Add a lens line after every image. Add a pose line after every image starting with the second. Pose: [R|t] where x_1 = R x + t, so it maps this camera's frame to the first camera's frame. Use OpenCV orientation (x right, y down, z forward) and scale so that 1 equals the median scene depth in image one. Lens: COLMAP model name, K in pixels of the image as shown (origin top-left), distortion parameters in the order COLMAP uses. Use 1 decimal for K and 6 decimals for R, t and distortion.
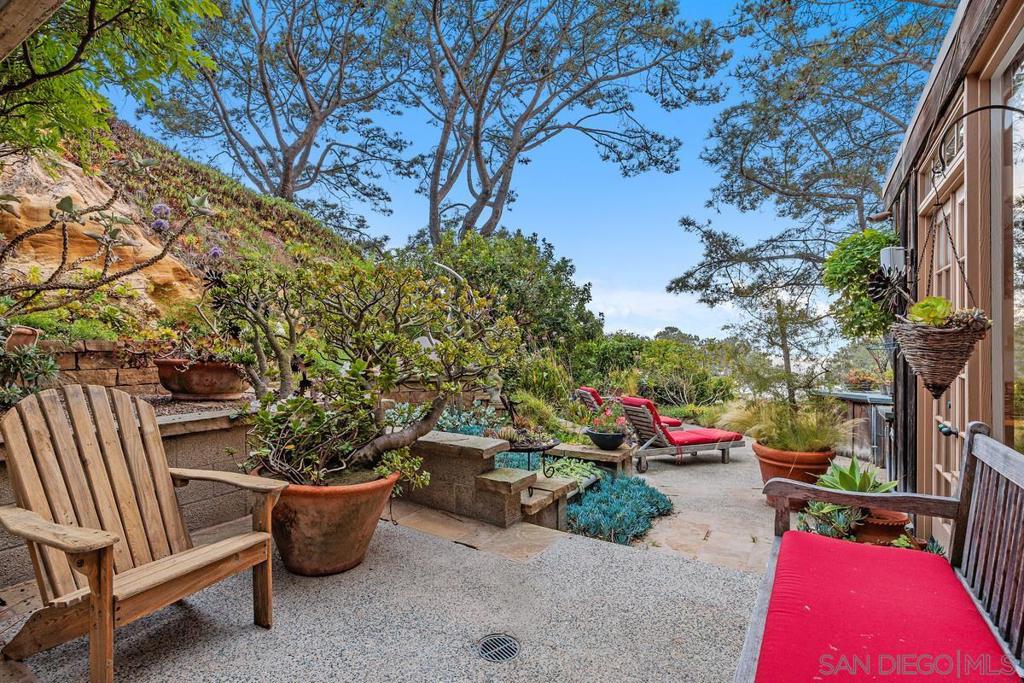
lens RADIAL K [[508.5, 0, 512.0], [0, 508.5, 341.5], [0, 0, 1]] dist [0.003941, -0.000127]
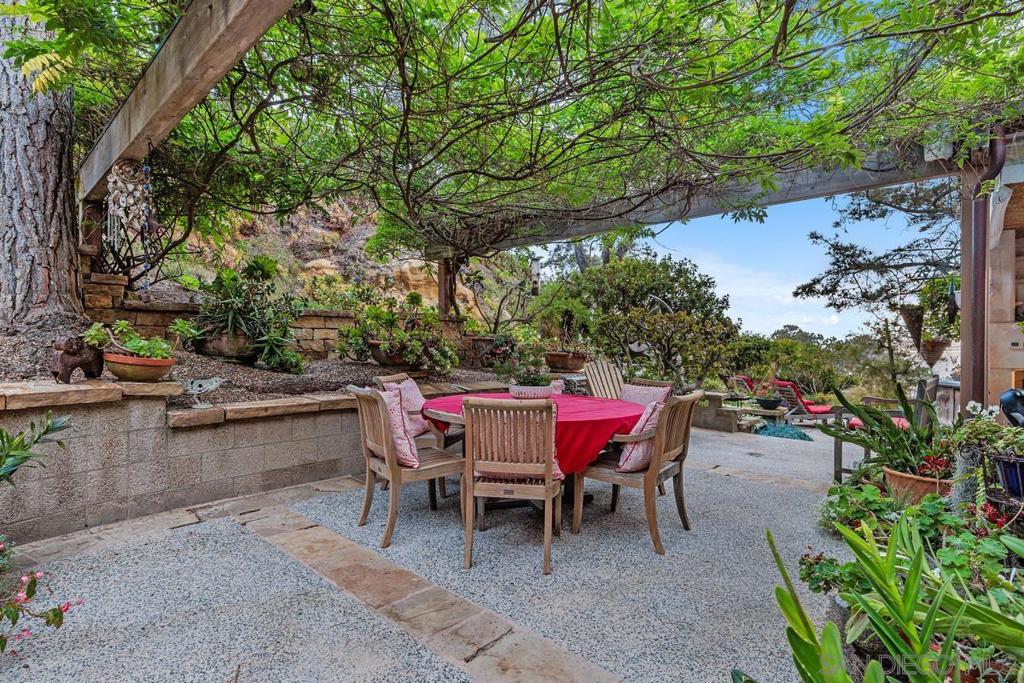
lens RADIAL K [[508.5, 0, 512.0], [0, 508.5, 341.5], [0, 0, 1]] dist [0.003941, -0.000127]
pose [[0.980942, 0.002035, -0.194290, -0.093007], [-0.001376, 0.999993, 0.003526, -0.004139], [0.194296, -0.003191, 0.980938, -0.234897]]
